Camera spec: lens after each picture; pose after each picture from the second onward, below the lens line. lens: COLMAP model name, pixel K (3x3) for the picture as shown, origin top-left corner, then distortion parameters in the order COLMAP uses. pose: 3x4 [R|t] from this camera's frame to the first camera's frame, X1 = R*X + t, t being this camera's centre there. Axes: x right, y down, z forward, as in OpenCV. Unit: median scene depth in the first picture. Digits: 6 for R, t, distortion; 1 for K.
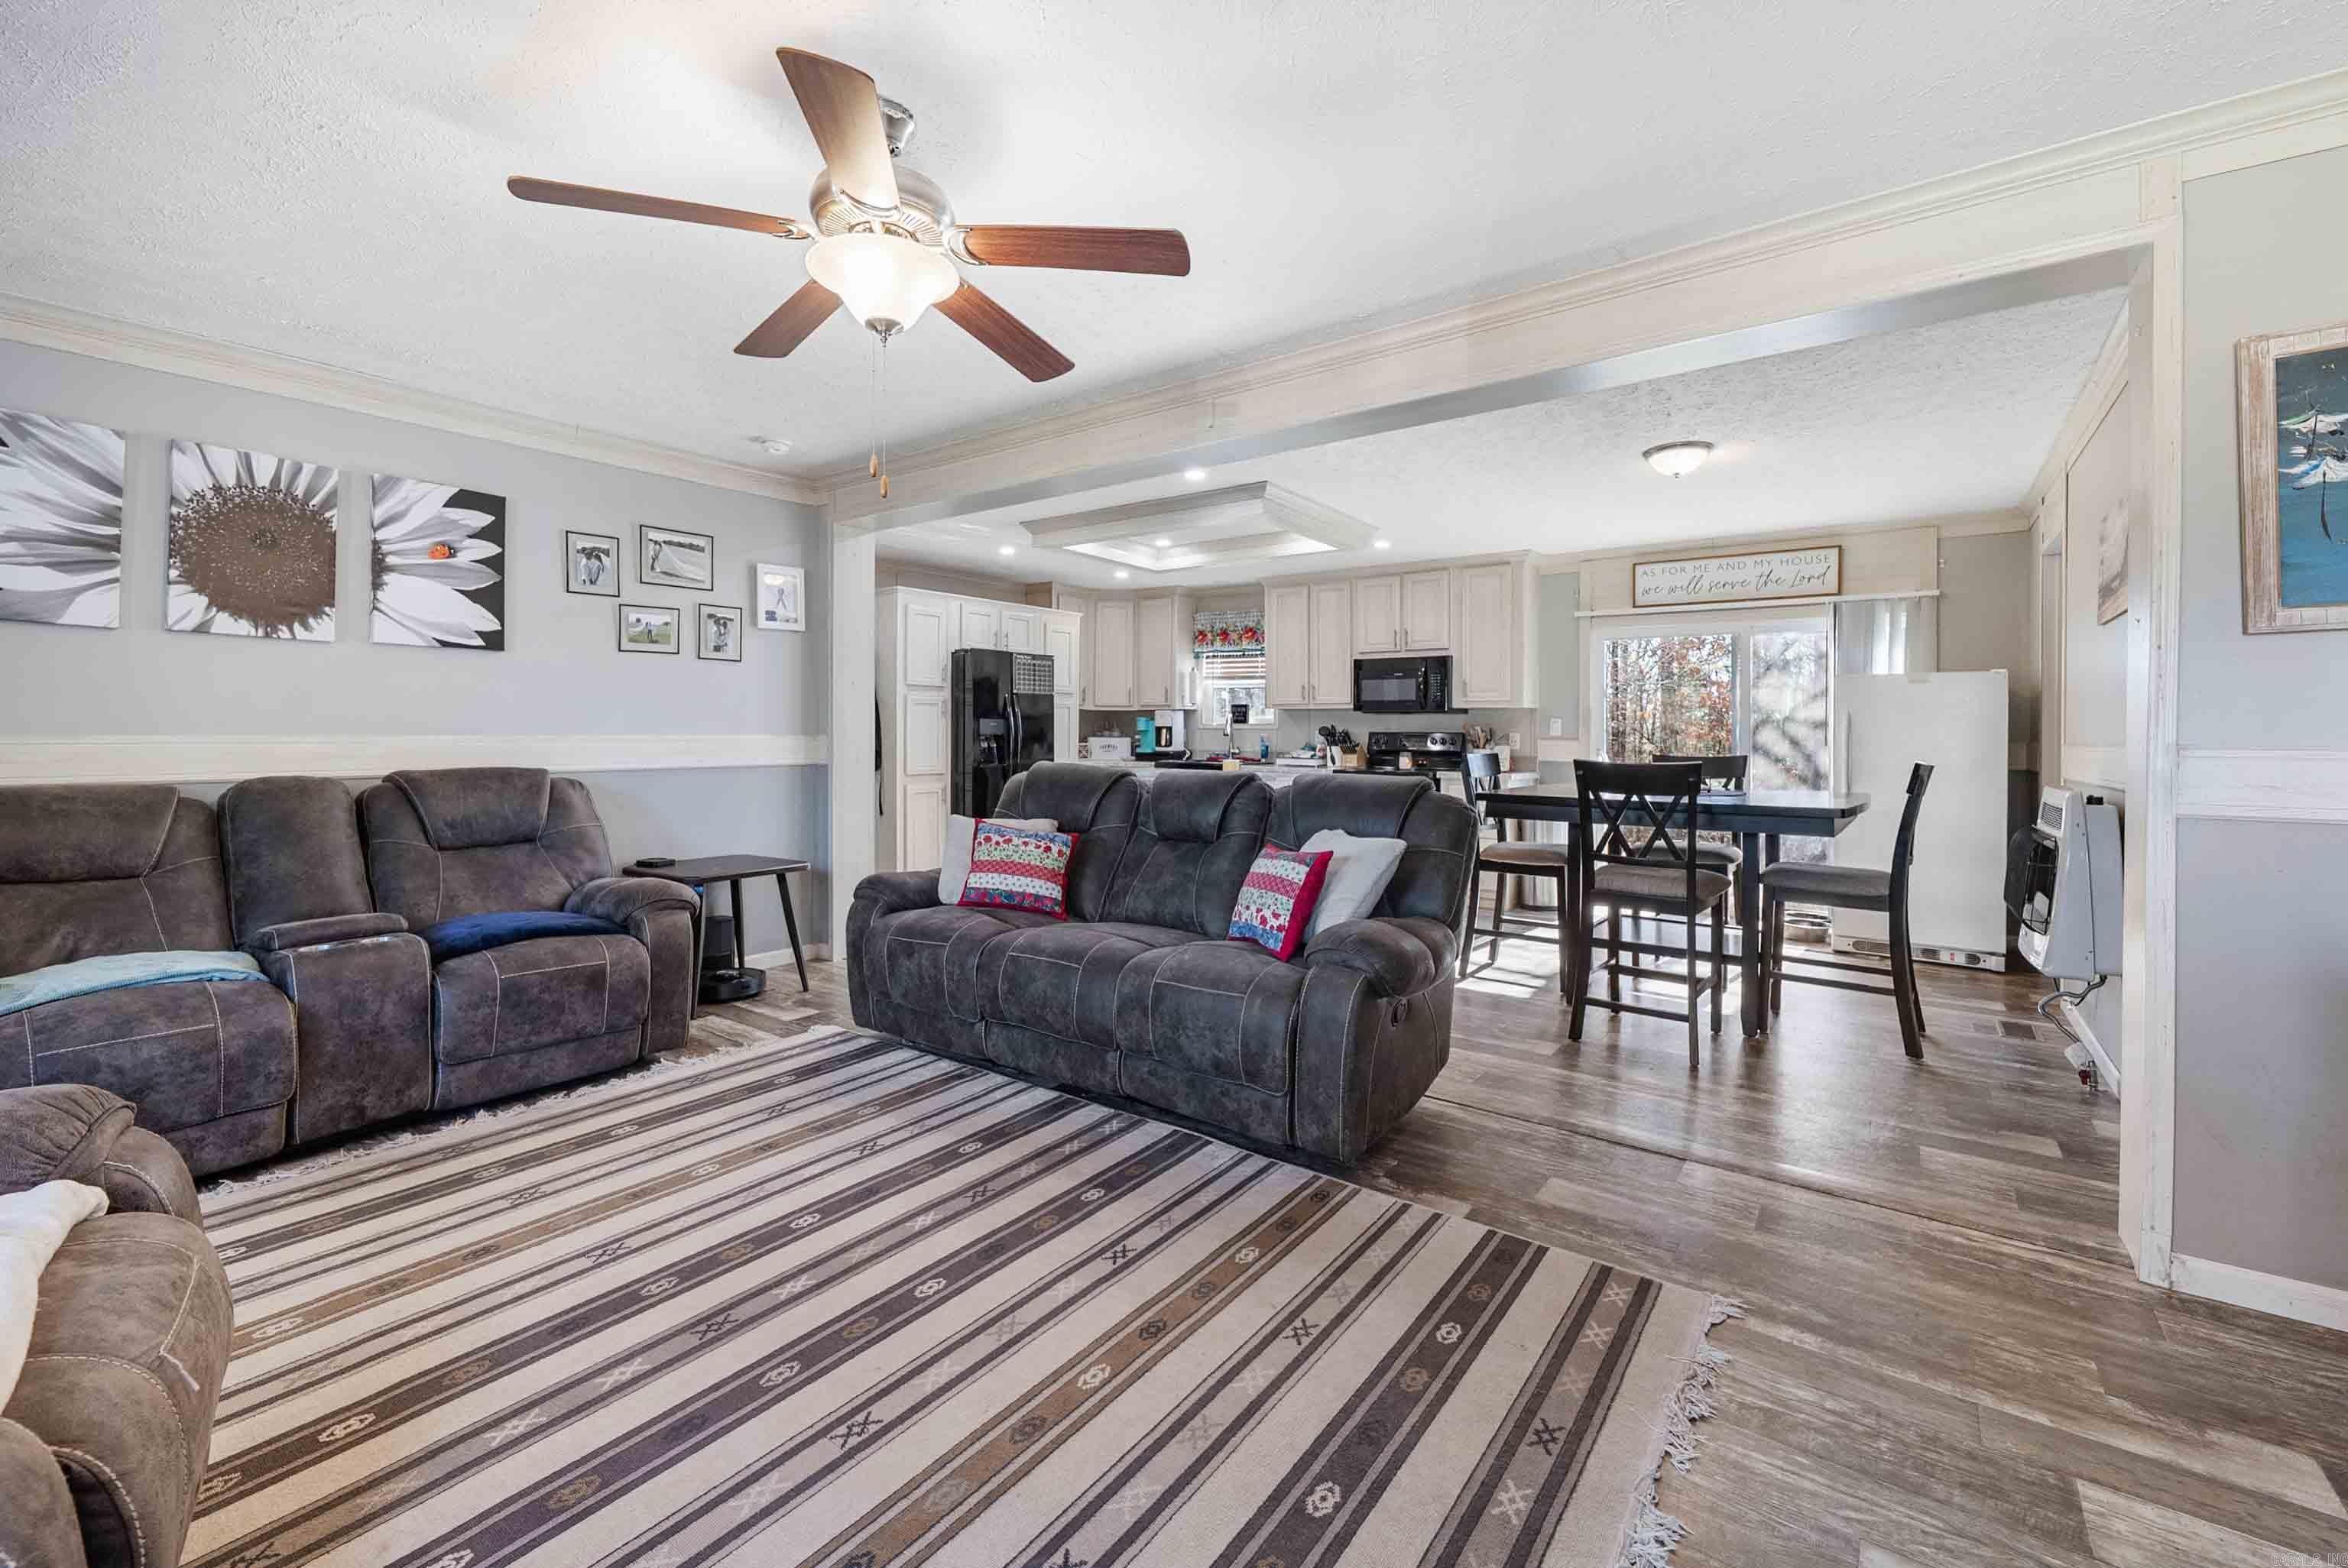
lens RADIAL K [[942.5, 0, 1176.8], [0, 942.5, 740.8], [0, 0, 1]] dist [-0.000148, -0.004175]
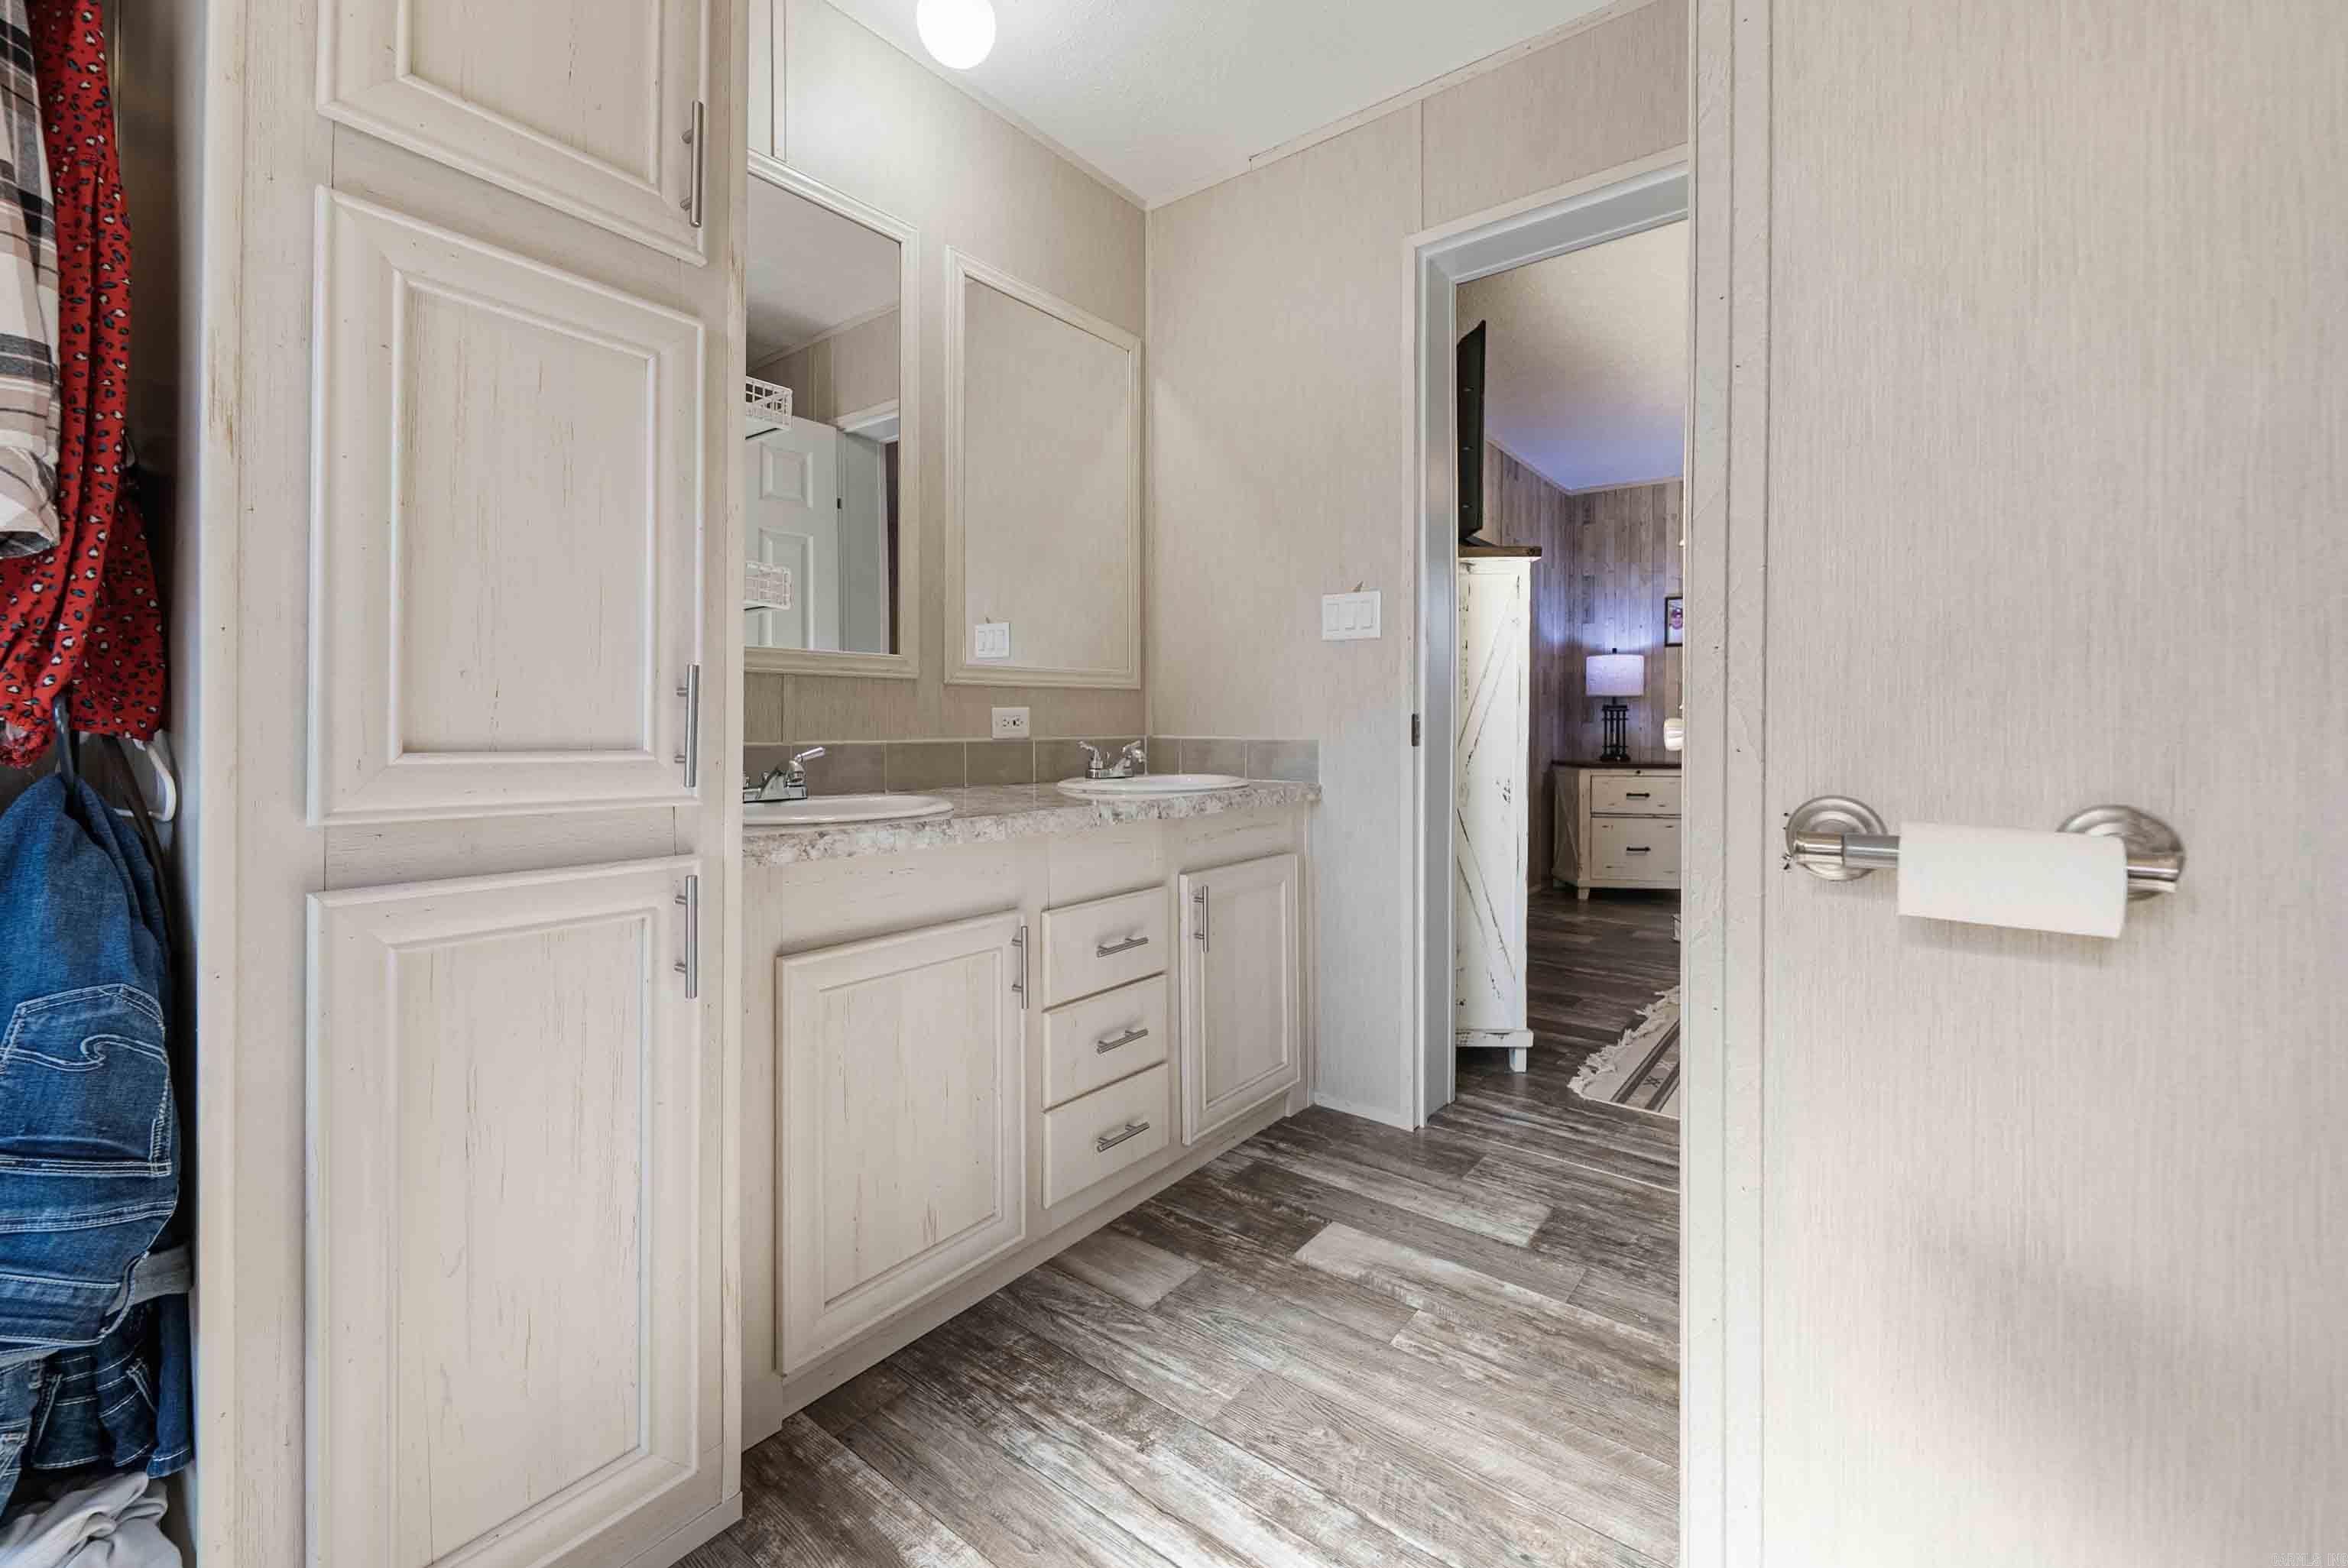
lens RADIAL K [[973.1, 0, 1163.4], [0, 973.1, 712.8], [0, 0, 1]] dist [0.002425, 0.000162]
pose [[-0.999845, -0.002704, 0.017389, 1.113385], [-0.002942, 0.999902, -0.013687, 0.108259], [-0.017350, -0.013736, -0.999755, 1.788795]]
